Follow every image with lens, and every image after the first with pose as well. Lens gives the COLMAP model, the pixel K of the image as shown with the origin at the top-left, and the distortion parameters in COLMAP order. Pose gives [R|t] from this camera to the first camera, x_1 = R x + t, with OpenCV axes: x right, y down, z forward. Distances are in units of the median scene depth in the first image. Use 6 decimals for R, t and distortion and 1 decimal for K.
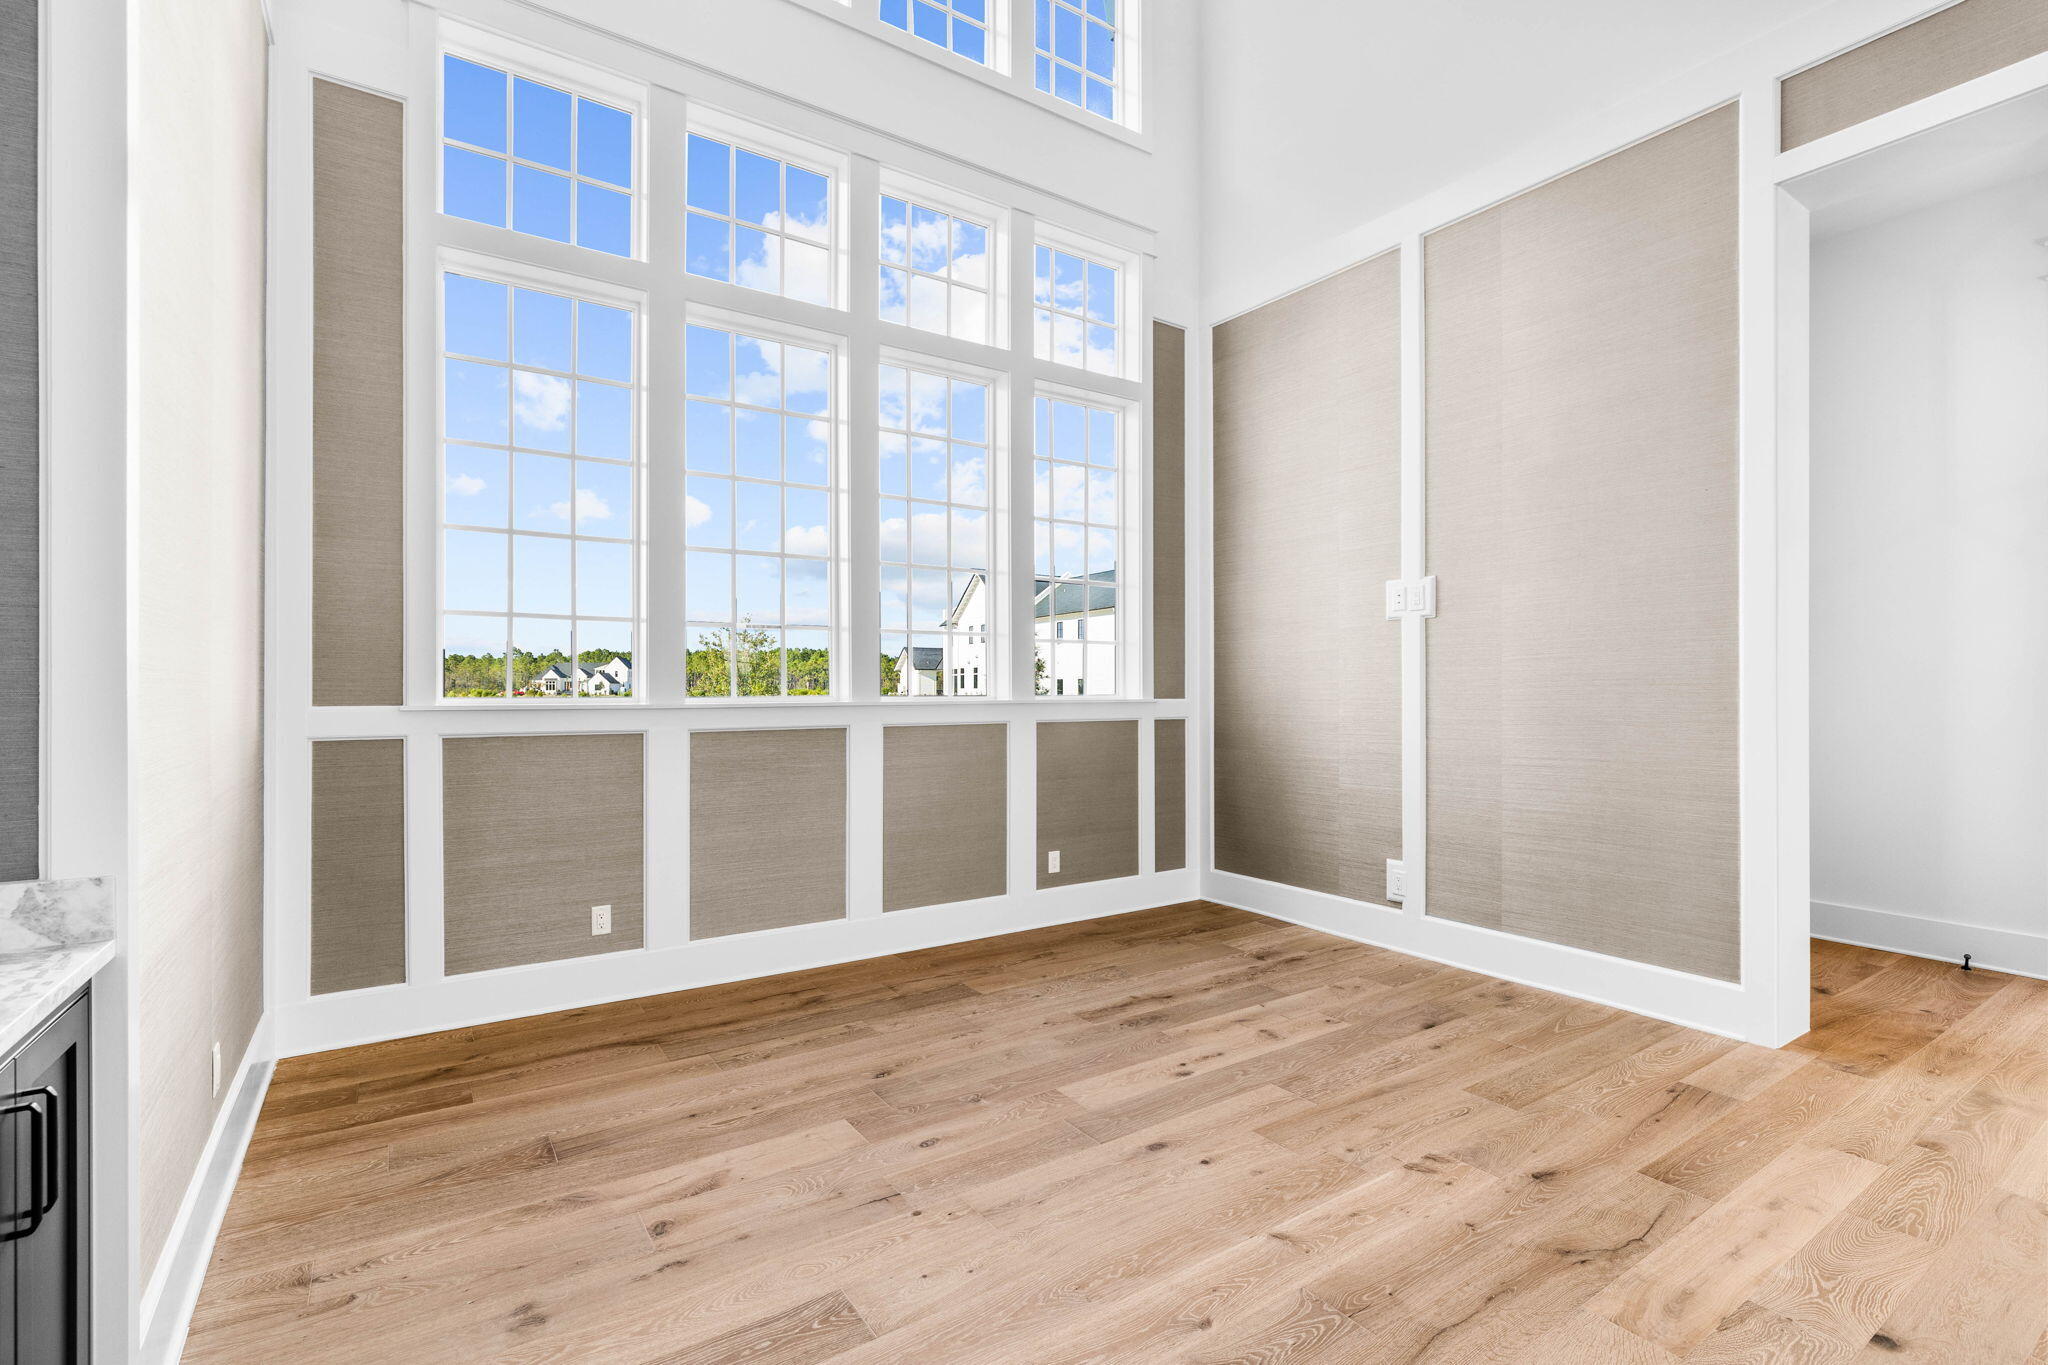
lens RADIAL K [[921.7, 0, 1024.0], [0, 921.7, 682.5], [0, 0, 1]] dist [-0.001008, -0.000111]
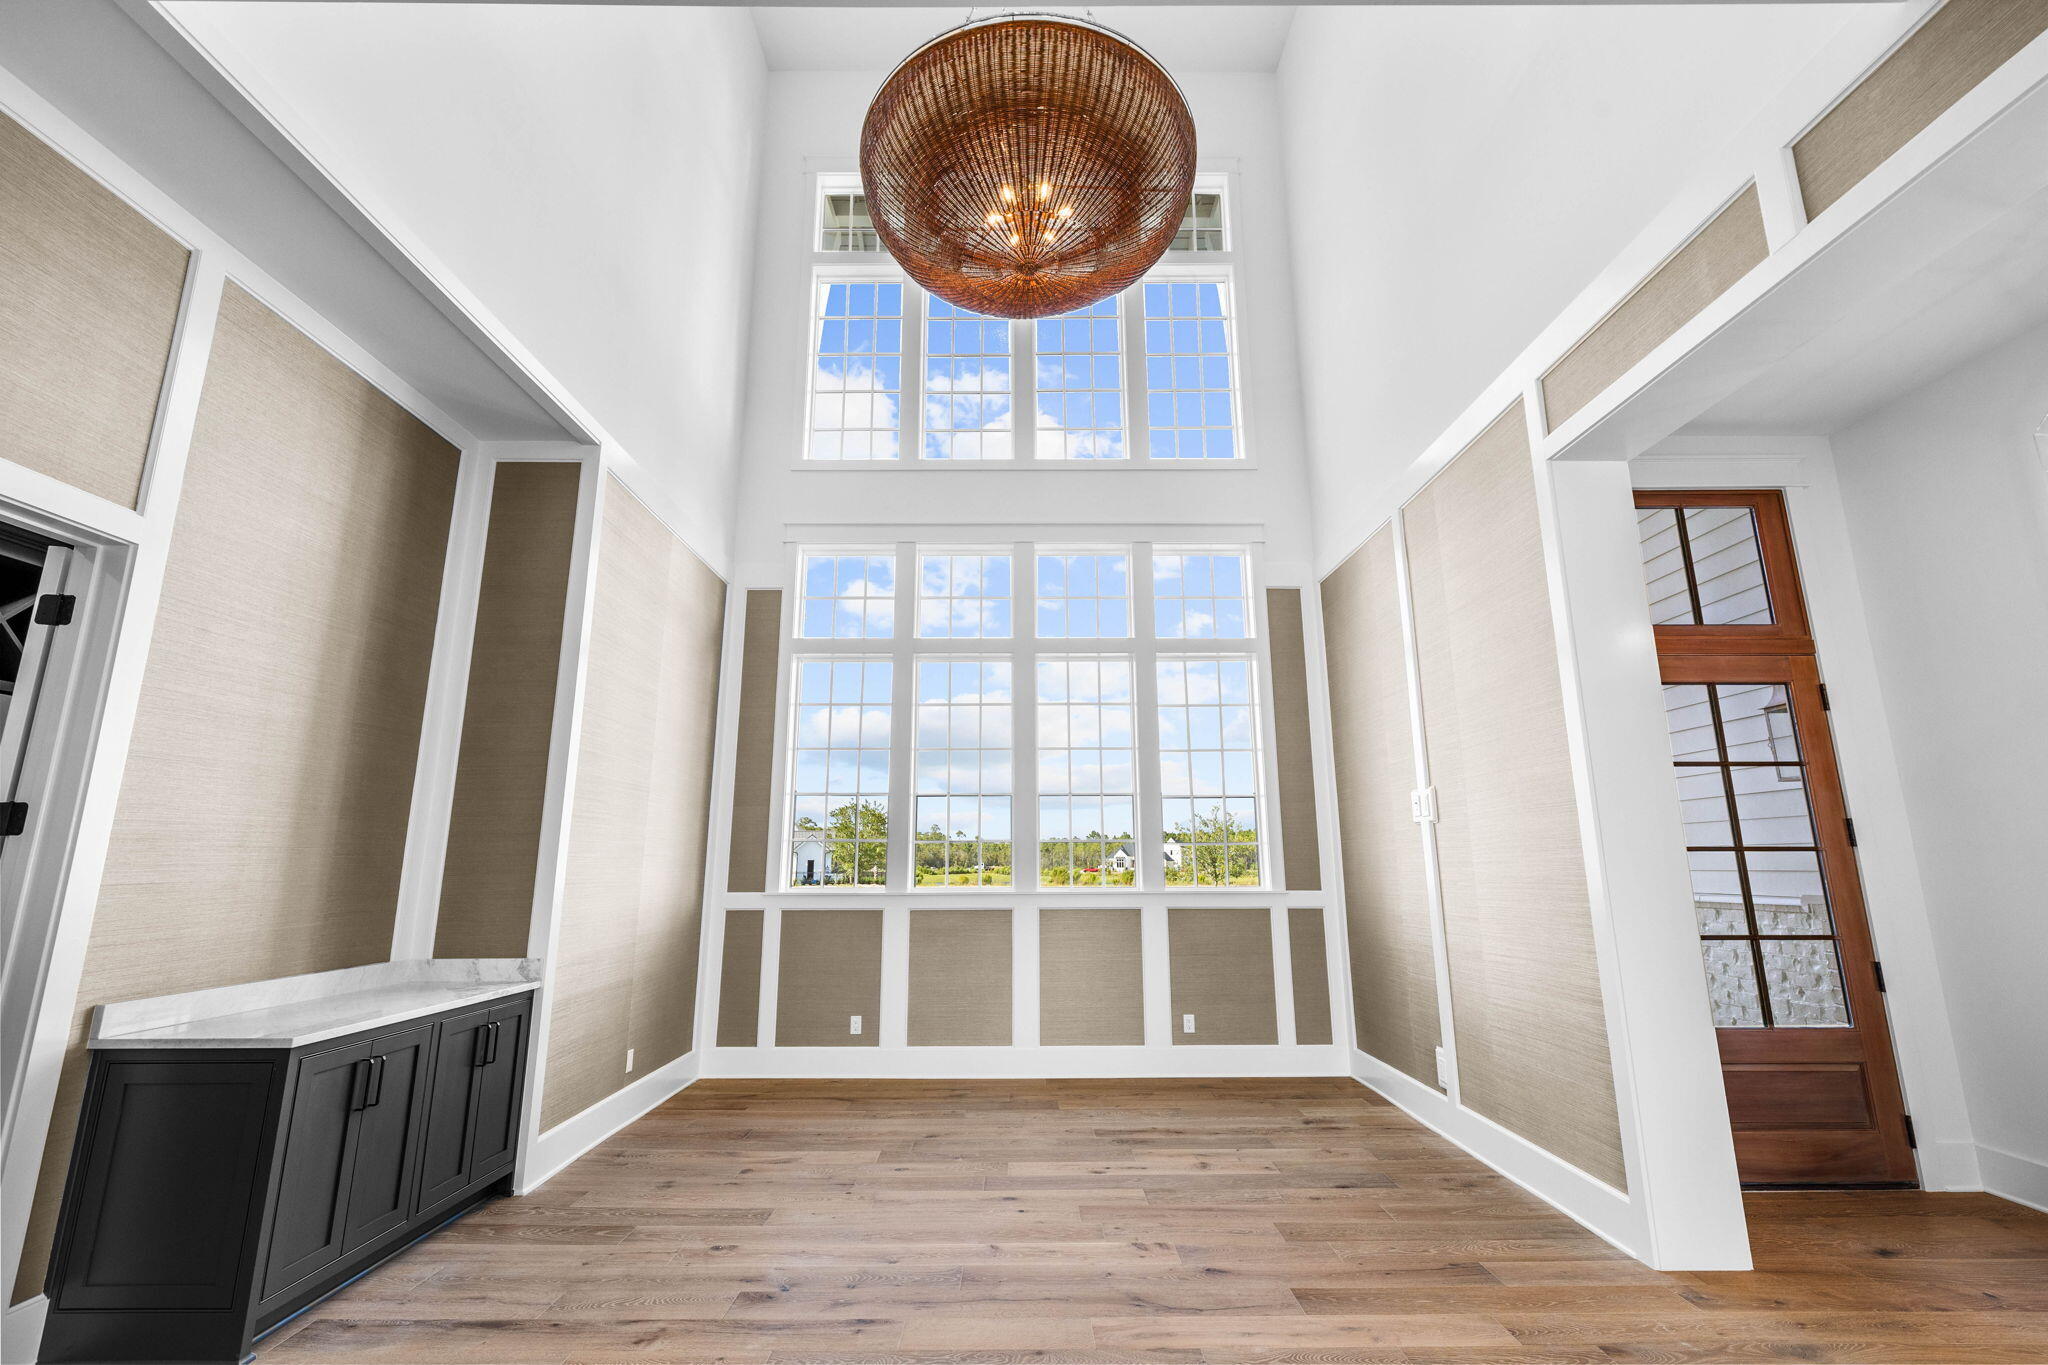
lens RADIAL K [[849.3, 0, 1029.6], [0, 849.3, 688.3], [0, 0, 1]] dist [0.001982, -0.000233]
pose [[0.835666, -0.114649, -0.537139, 0.796269], [0.006124, 0.979855, -0.199617, -0.035363], [0.549204, 0.163524, 0.819533, -0.215655]]
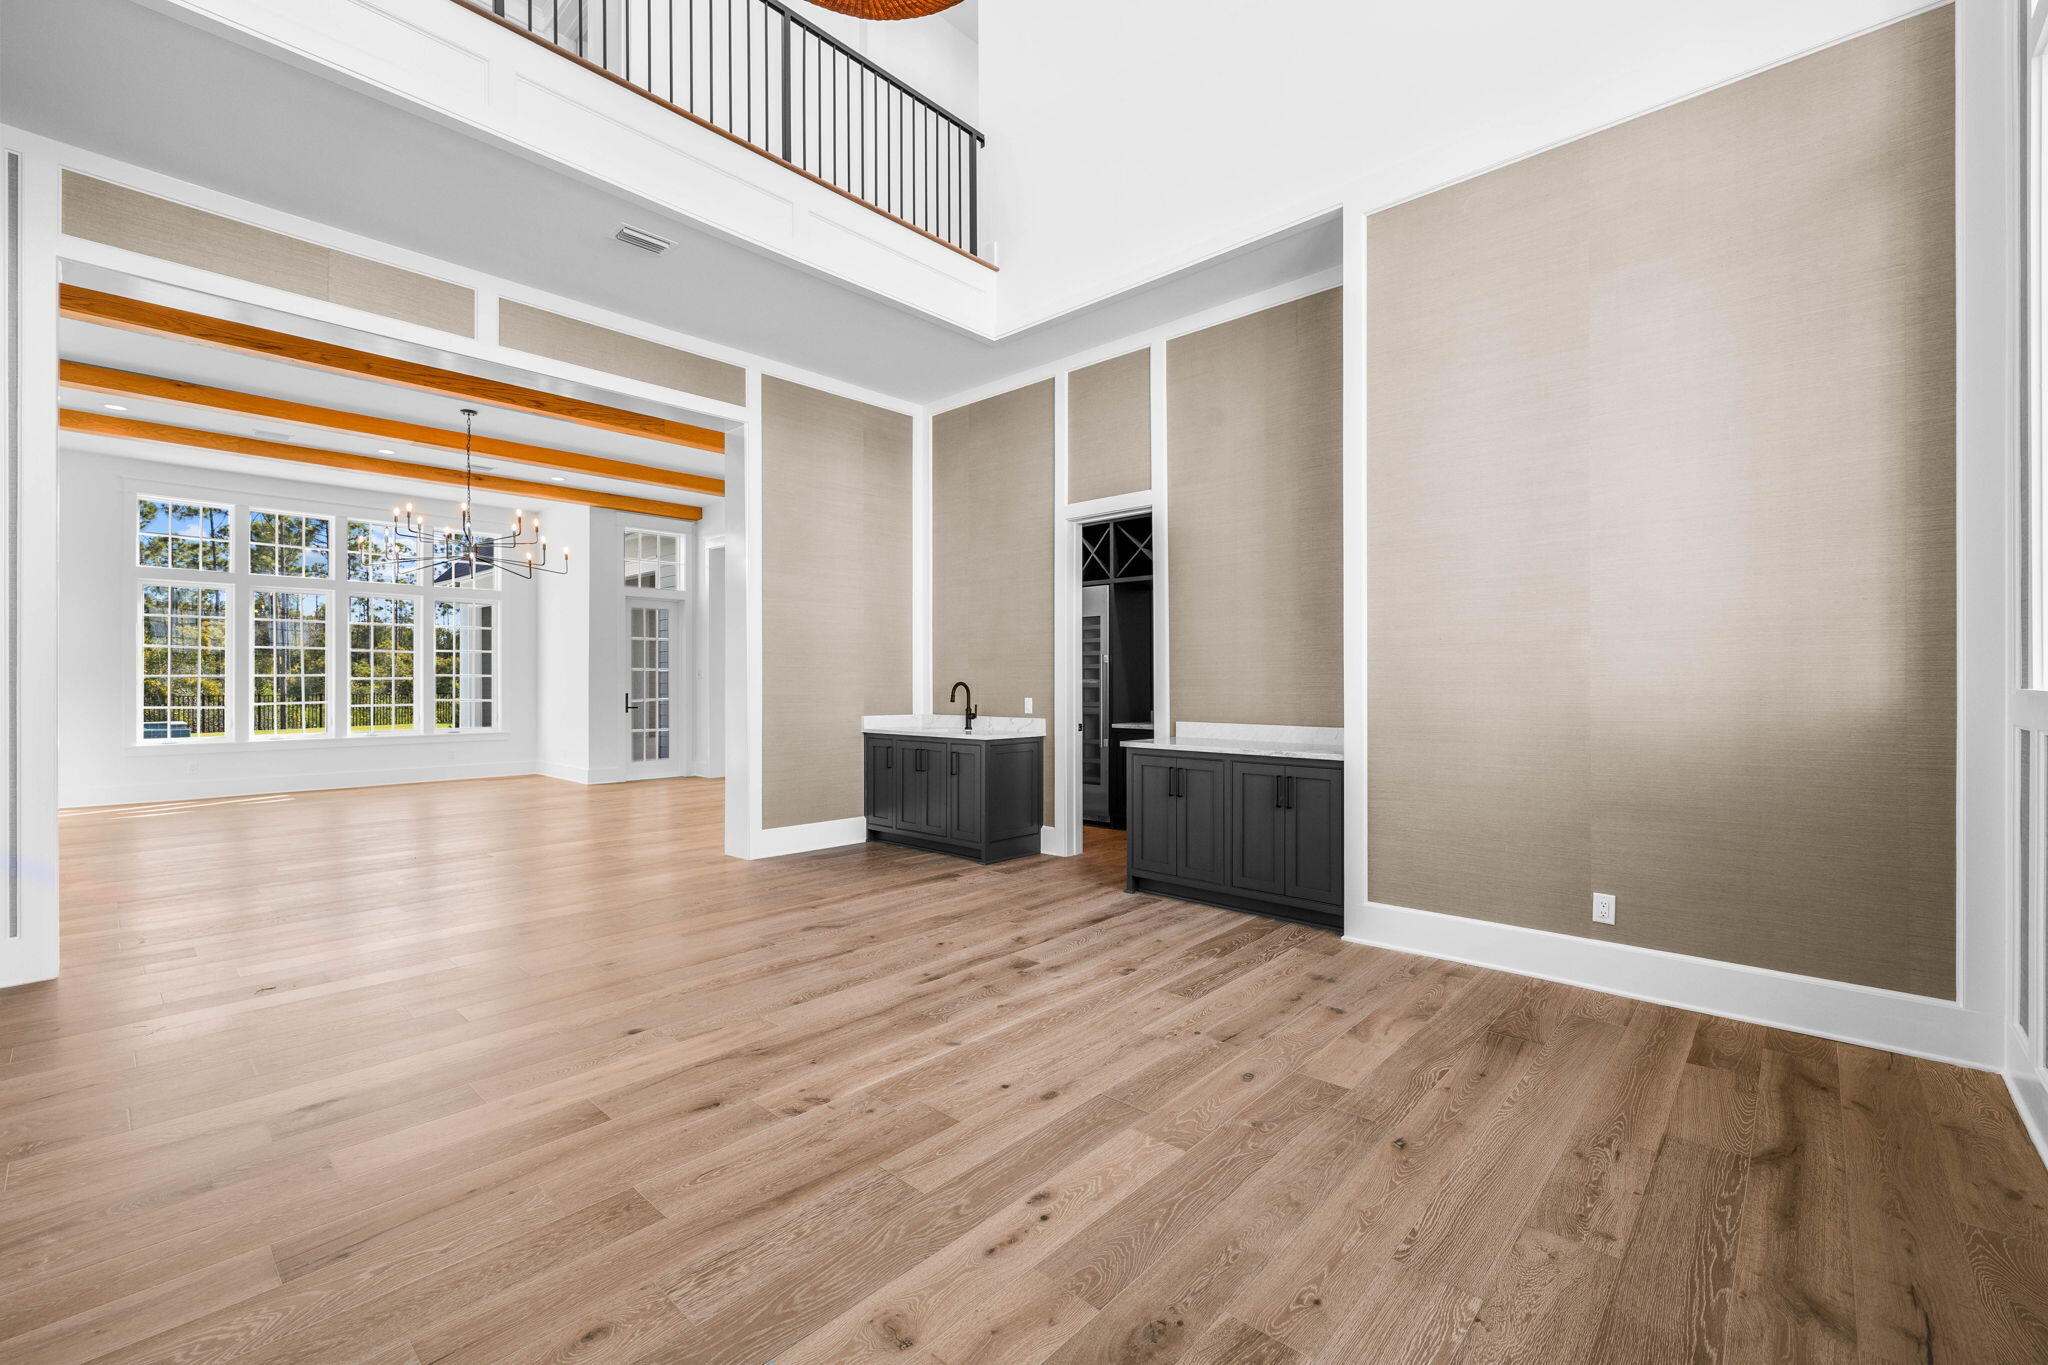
lens RADIAL K [[861.5, 0, 1019.3], [0, 861.5, 685.7], [0, 0, 1]] dist [0.003448, 0.000166]
pose [[-0.972012, 0.002261, -0.234920, 0.320510], [0.002918, 0.999993, -0.002449, 0.021625], [0.234913, -0.003066, -0.972012, 1.525250]]
